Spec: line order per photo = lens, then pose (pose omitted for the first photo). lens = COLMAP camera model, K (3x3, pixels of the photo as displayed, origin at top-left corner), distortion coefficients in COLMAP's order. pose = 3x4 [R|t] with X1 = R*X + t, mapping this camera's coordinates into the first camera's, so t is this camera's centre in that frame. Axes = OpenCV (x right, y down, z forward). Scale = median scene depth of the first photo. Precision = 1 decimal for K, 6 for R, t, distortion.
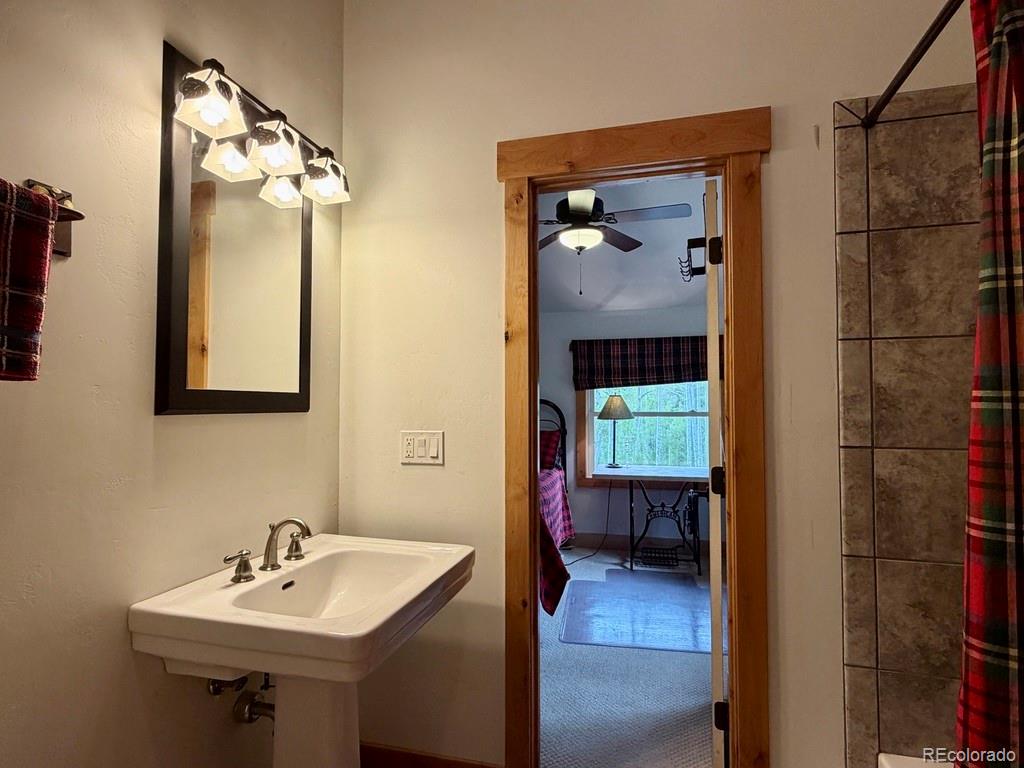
lens RADIAL K [[539.2, 0, 512.2], [0, 539.2, 391.2], [0, 0, 1]] dist [0.001420, -0.000799]
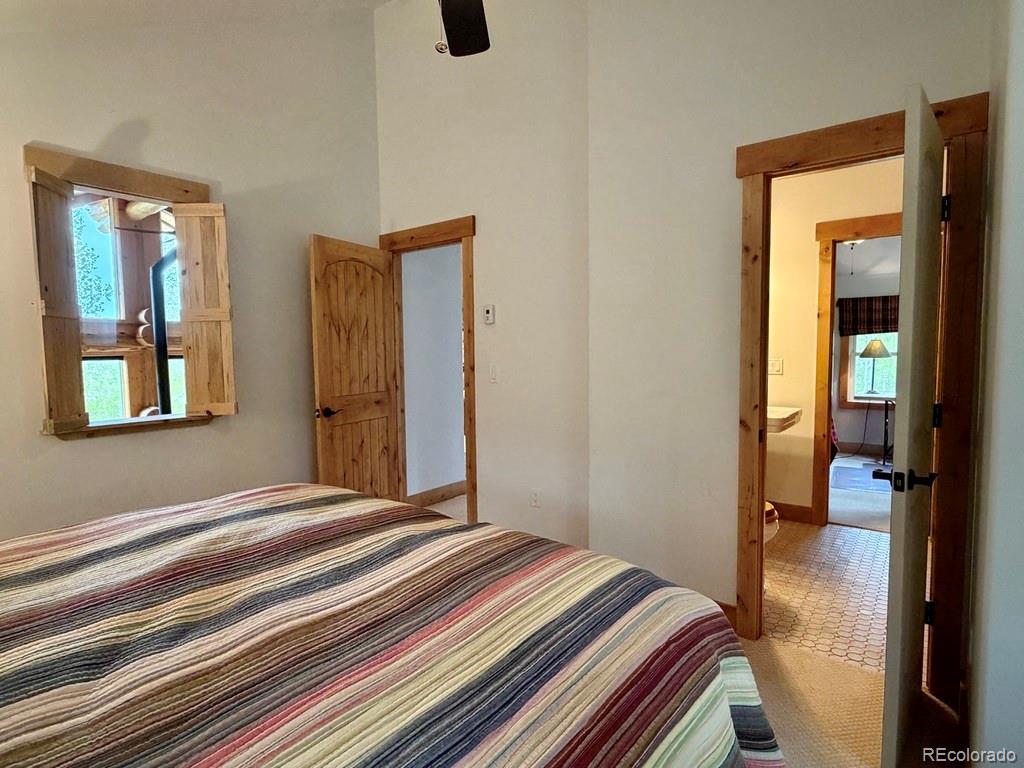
lens RADIAL K [[539.2, 0, 514.8], [0, 539.2, 385.5], [0, 0, 1]] dist [0.001420, -0.000799]
pose [[0.921989, 0.020327, -0.386681, -0.113653], [0.015160, 0.995960, 0.088504, -0.011754], [0.386918, -0.087462, 0.917957, -0.581002]]
